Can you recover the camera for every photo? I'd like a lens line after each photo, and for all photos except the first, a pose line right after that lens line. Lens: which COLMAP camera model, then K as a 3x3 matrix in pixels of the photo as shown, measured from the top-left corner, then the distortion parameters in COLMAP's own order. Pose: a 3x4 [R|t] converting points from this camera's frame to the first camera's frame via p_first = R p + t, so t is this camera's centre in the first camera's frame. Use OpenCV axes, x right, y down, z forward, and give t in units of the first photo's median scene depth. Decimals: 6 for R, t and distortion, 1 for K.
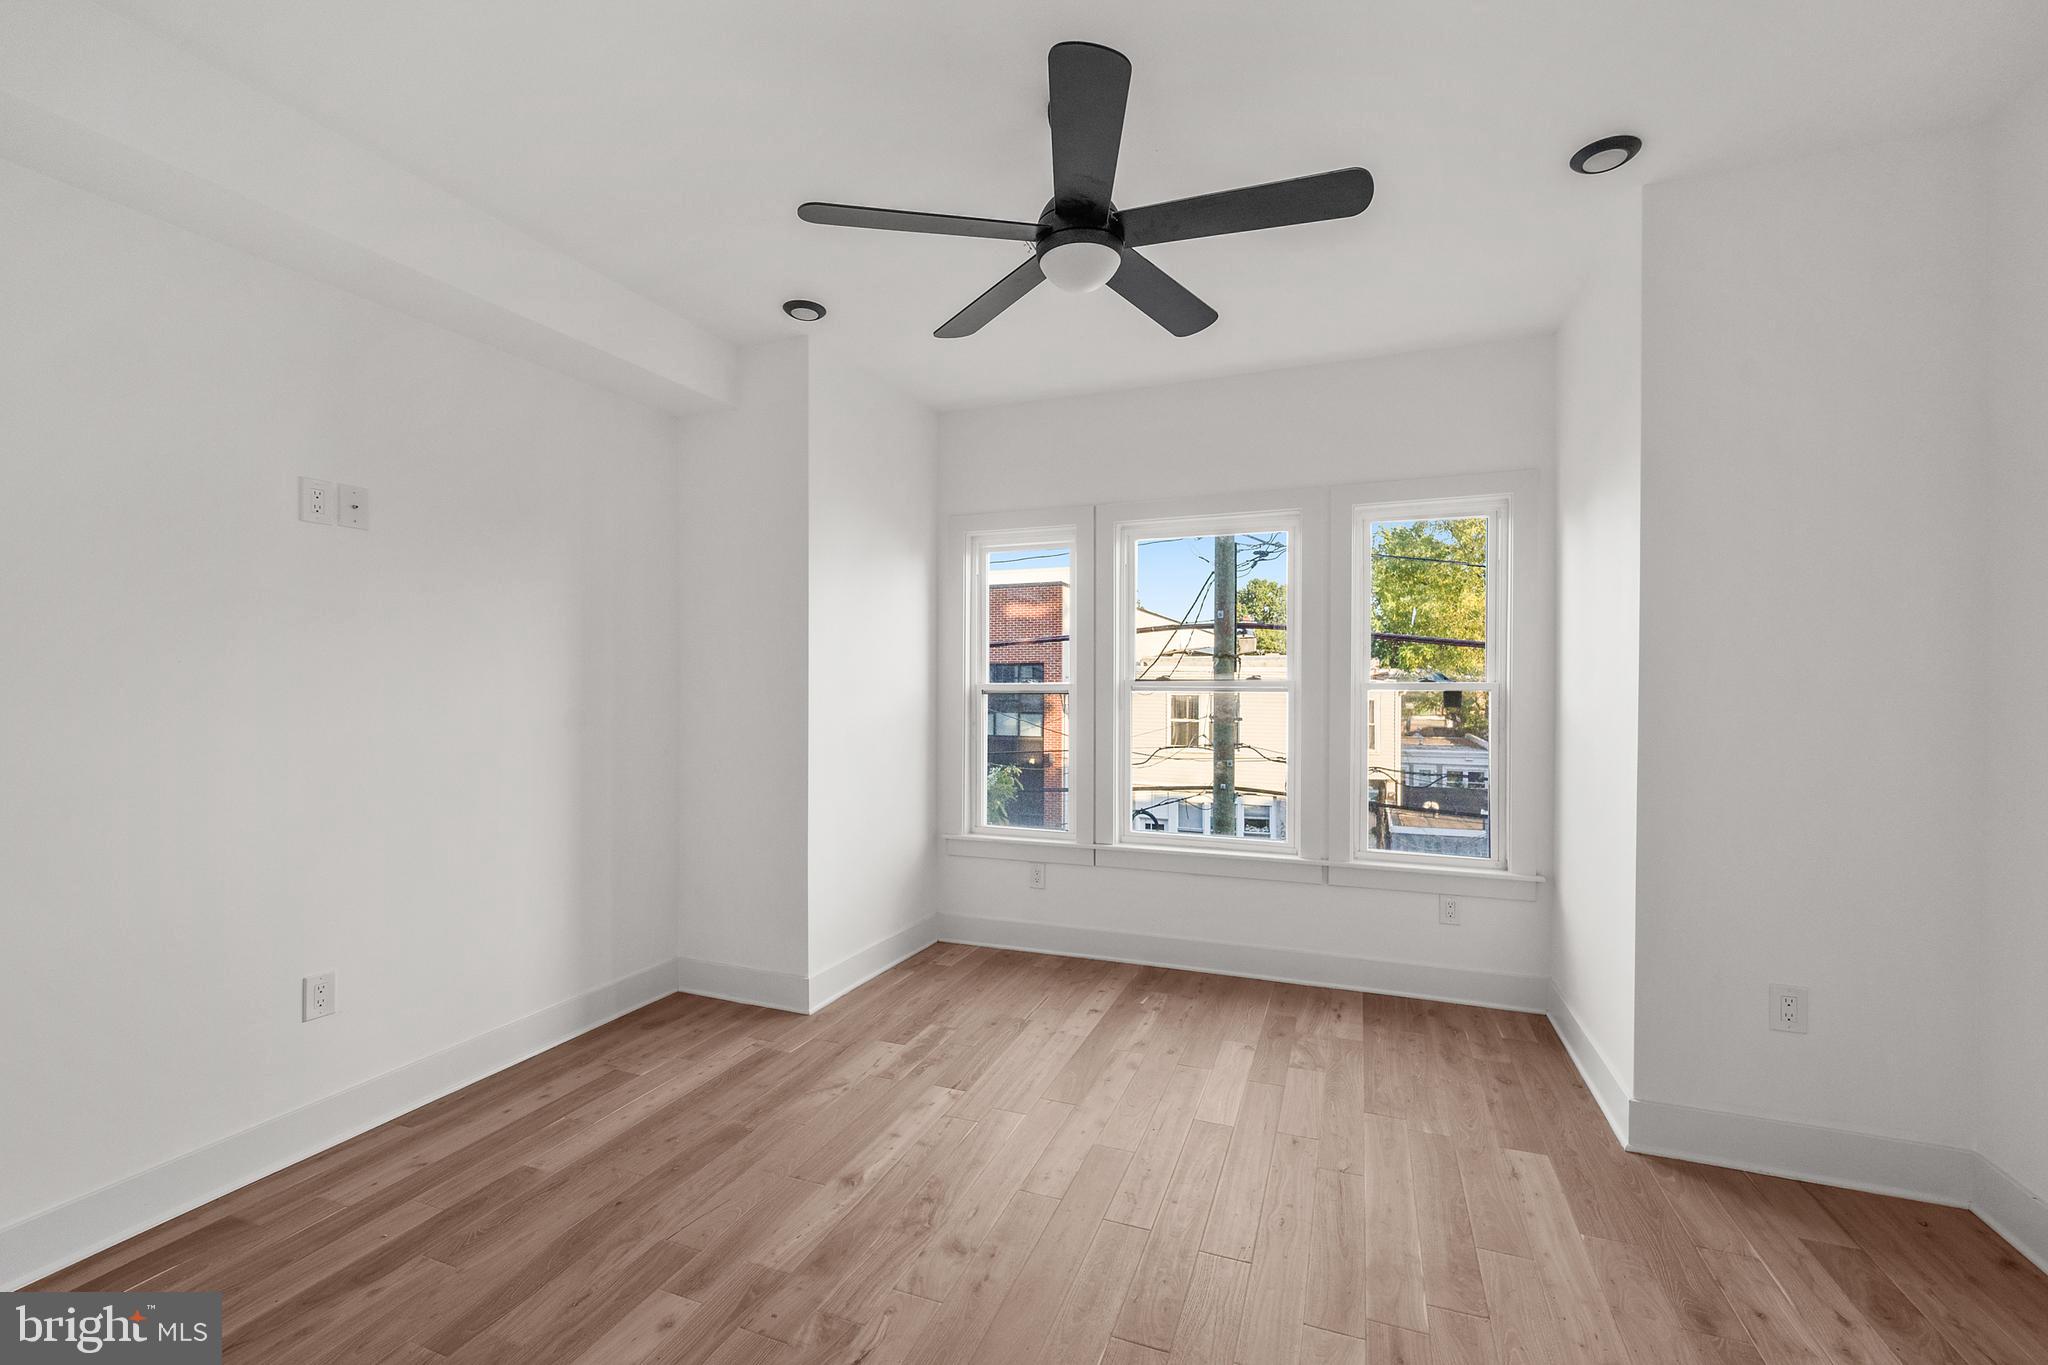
lens RADIAL K [[863.4, 0, 1025.7], [0, 863.4, 682.5], [0, 0, 1]] dist [0.001487, -0.000084]
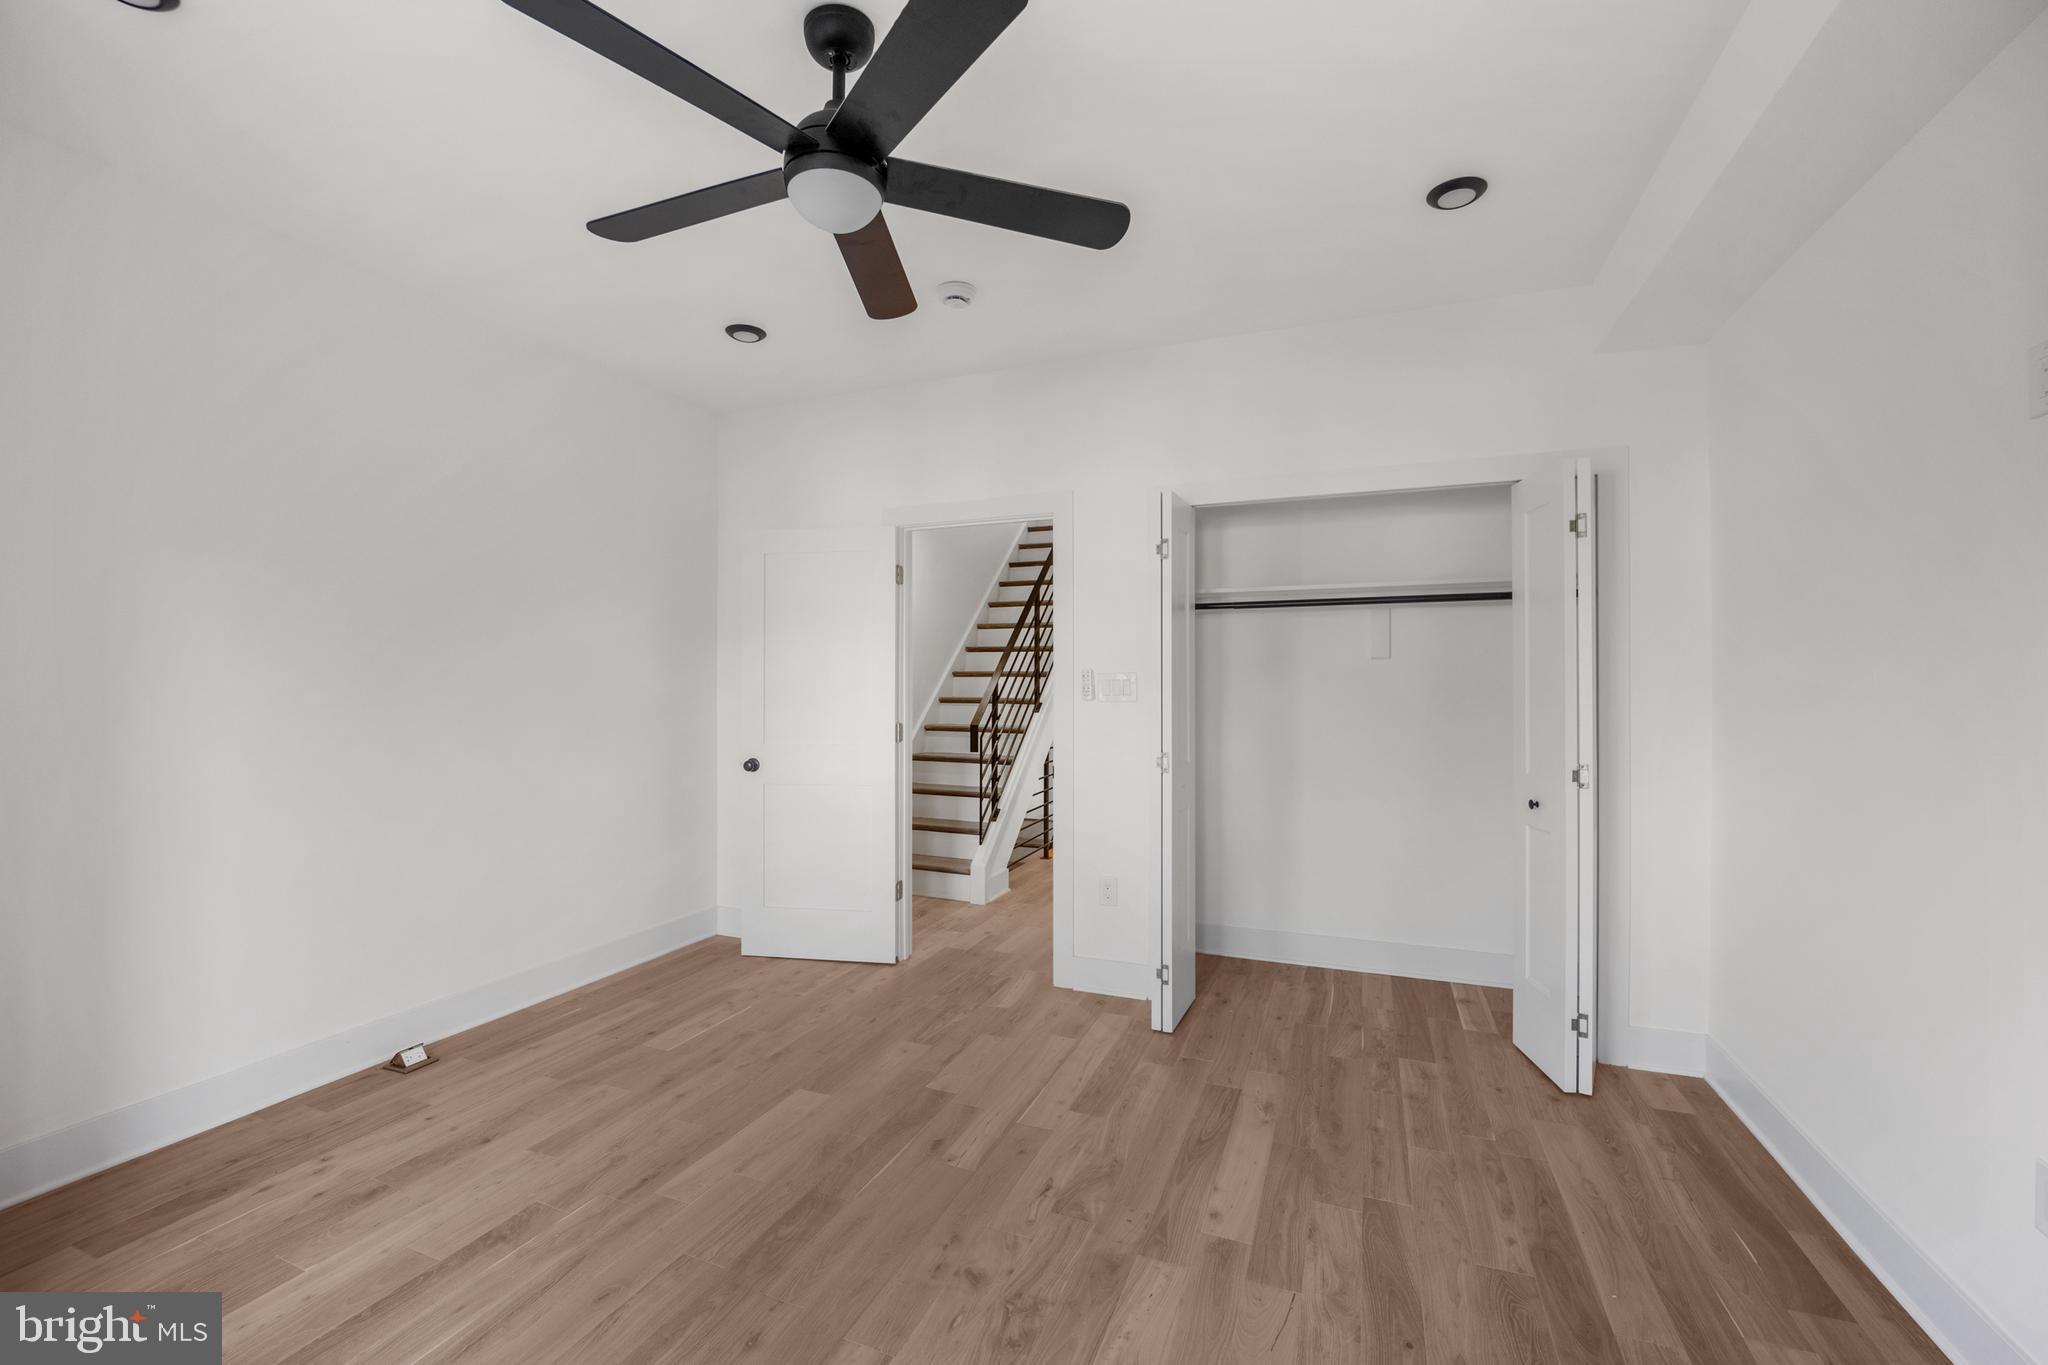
lens RADIAL K [[863.4, 0, 1020.5], [0, 863.4, 682.1], [0, 0, 1]] dist [0.001487, -0.000084]
pose [[-0.999972, 0.000848, 0.007433, -0.141194], [0.000850, 1.000000, 0.000248, 0.003168], [-0.007433, 0.000255, -0.999972, 1.995259]]
